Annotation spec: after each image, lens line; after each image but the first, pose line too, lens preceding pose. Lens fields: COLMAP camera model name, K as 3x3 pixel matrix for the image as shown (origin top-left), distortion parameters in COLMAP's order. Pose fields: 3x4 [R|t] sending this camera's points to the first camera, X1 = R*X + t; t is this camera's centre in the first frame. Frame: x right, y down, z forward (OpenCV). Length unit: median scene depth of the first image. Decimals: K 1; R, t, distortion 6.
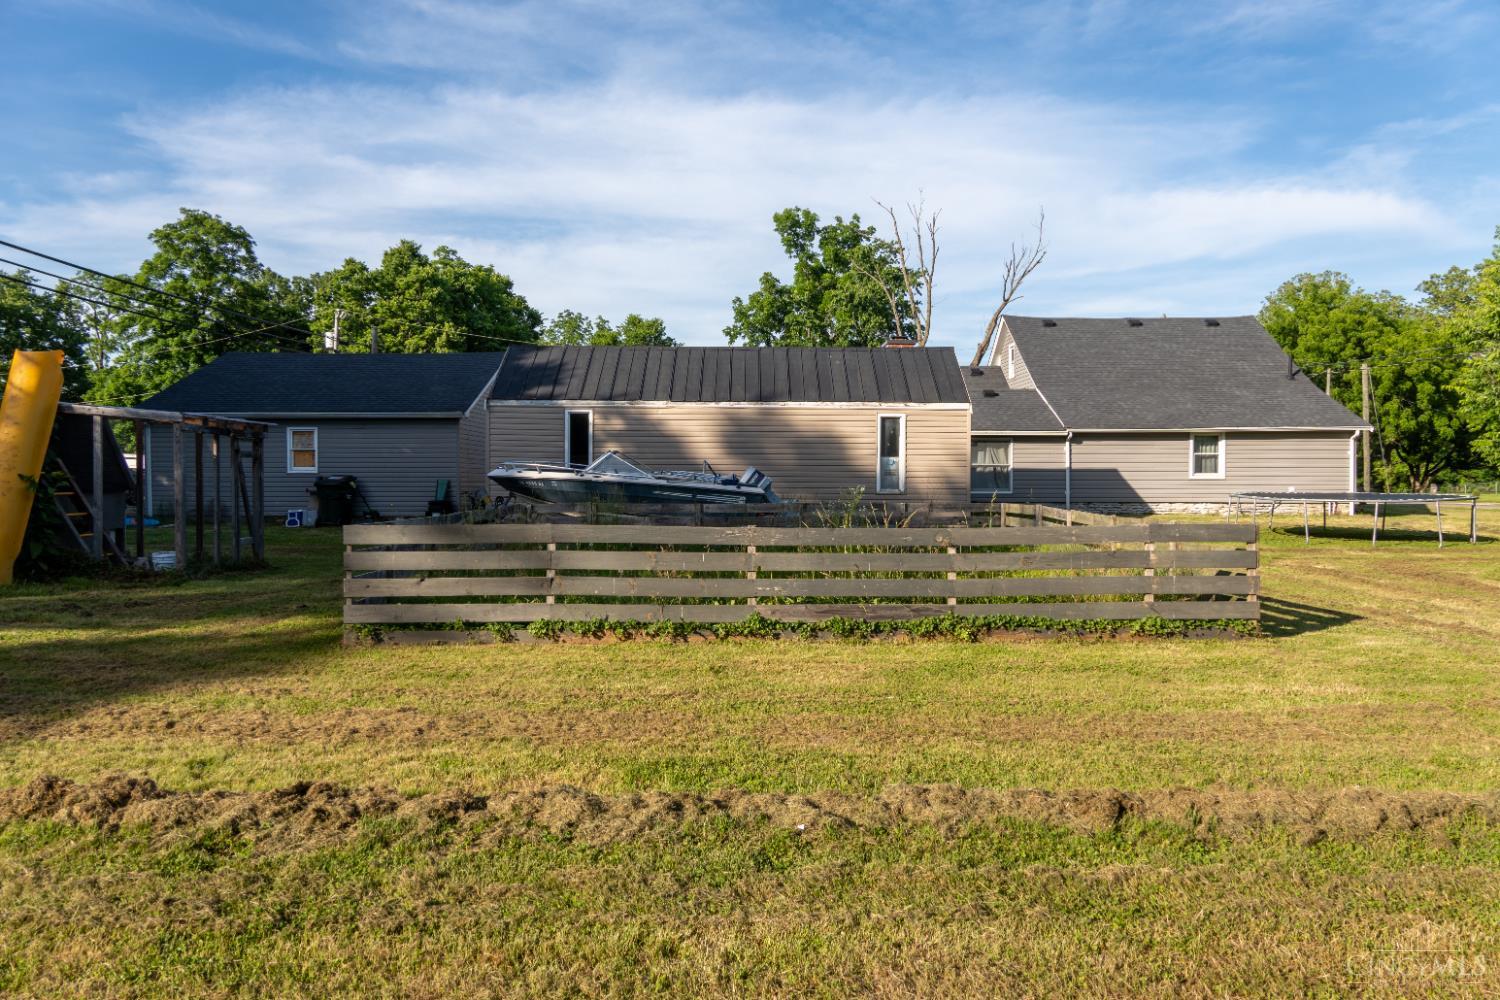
lens RADIAL K [[1082.2, 0, 750.0], [0, 1082.2, 500.0], [0, 0, 1]] dist [-0.002307, -0.027975]
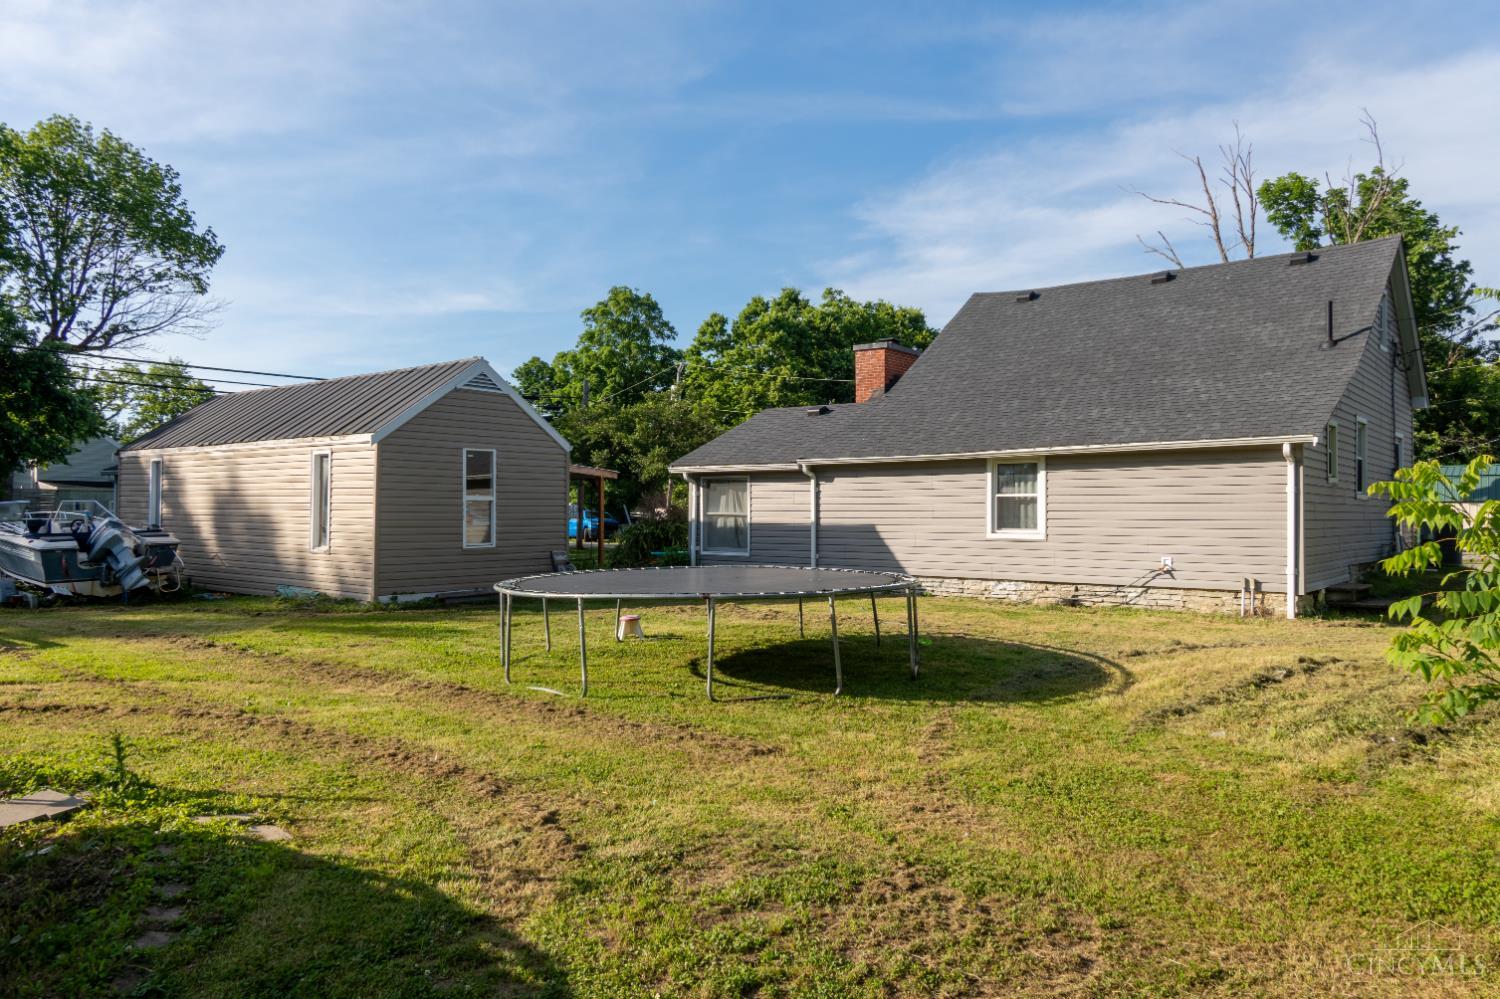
lens RADIAL K [[1082.2, 0, 750.0], [0, 1082.2, 499.5], [0, 0, 1]] dist [-0.002307, -0.027975]
pose [[0.792519, -0.009569, -0.609772, 0.294772], [-0.014236, 0.999314, -0.034185, -0.008659], [0.609680, 0.035773, 0.791840, 0.208613]]
